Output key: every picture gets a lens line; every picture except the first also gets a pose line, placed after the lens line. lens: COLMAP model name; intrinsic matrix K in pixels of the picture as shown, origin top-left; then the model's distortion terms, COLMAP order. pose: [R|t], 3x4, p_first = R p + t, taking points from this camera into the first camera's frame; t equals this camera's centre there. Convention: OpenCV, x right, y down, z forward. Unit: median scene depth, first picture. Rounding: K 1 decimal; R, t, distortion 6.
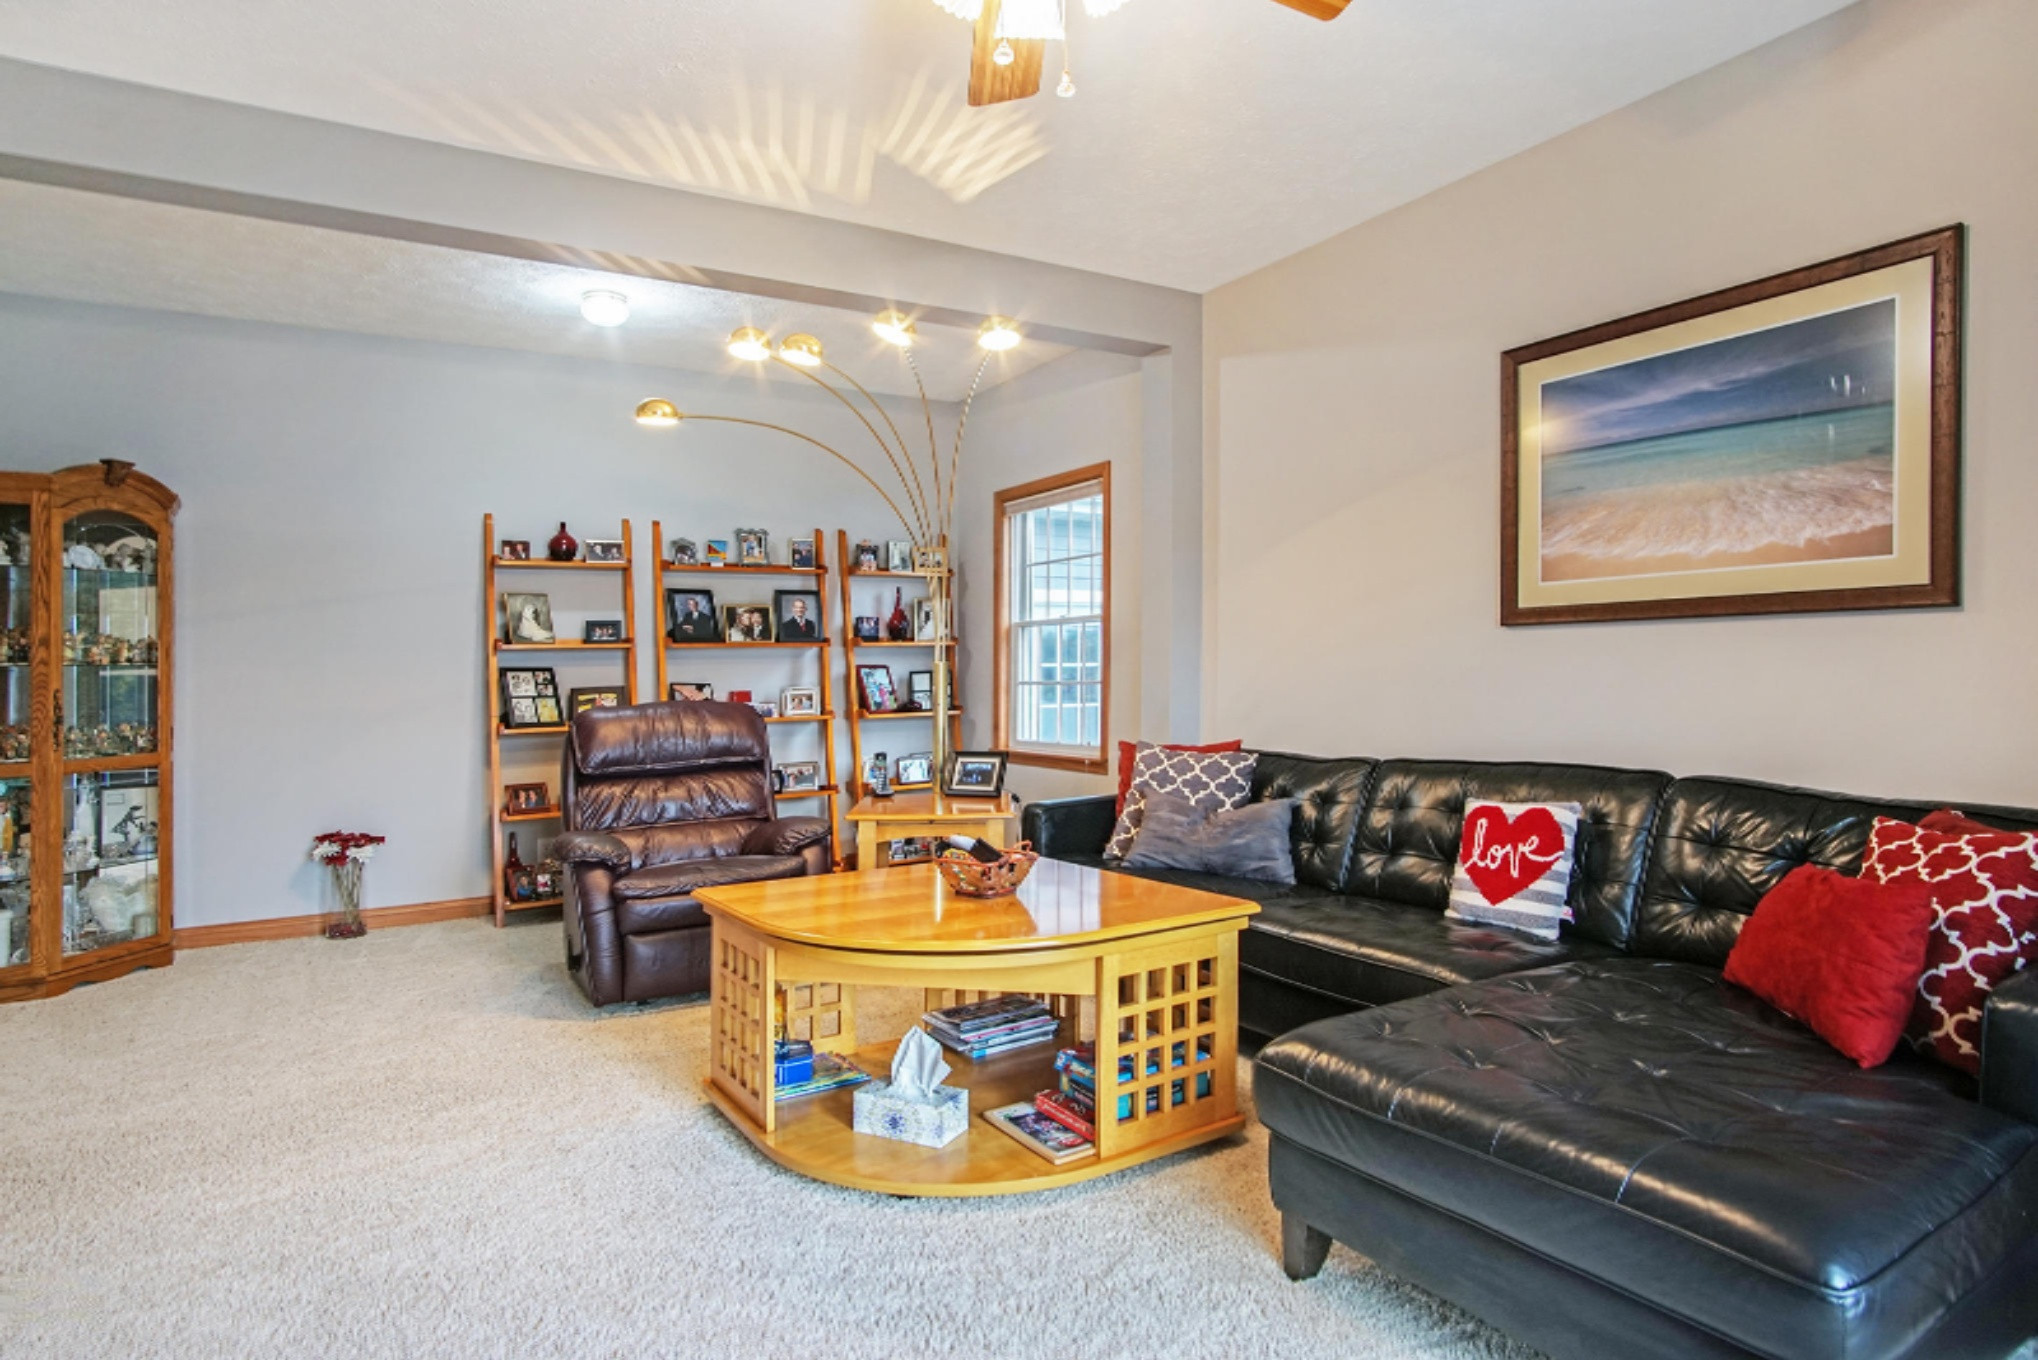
lens RADIAL K [[1153.0, 0, 1003.5], [0, 1153.0, 677.6], [0, 0, 1]] dist [-0.005906, 0.000998]
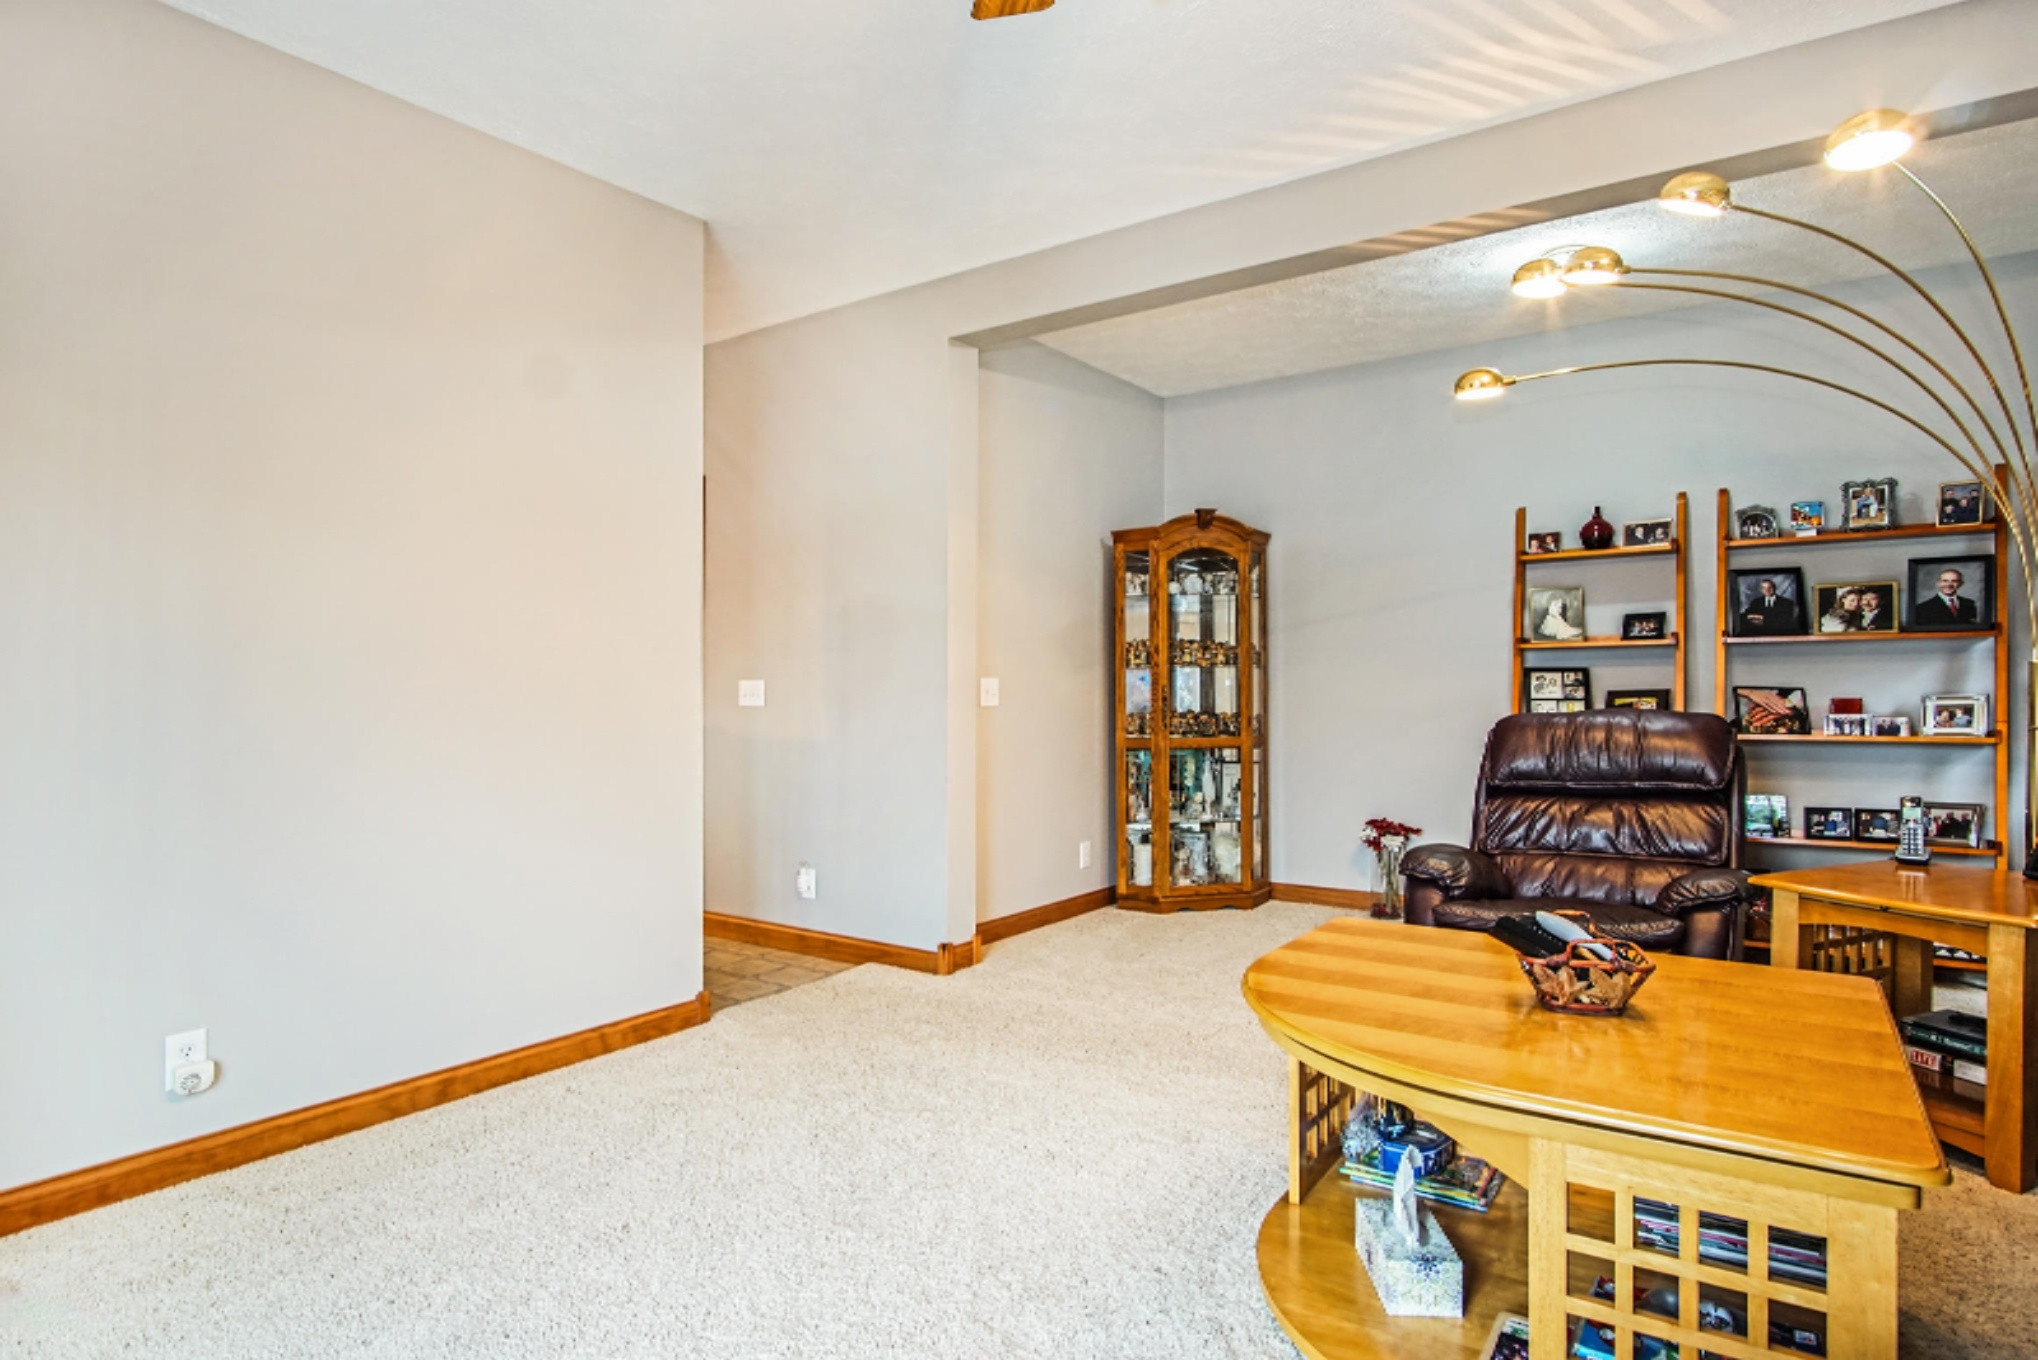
lens RADIAL K [[1153.0, 0, 1023.0], [0, 1153.0, 649.8], [0, 0, 1]] dist [-0.005906, 0.000998]
pose [[0.401931, -0.011902, -0.915593, 0.265129], [-0.004273, 0.999880, -0.014874, -0.007492], [0.915660, 0.009891, 0.401832, 0.230684]]
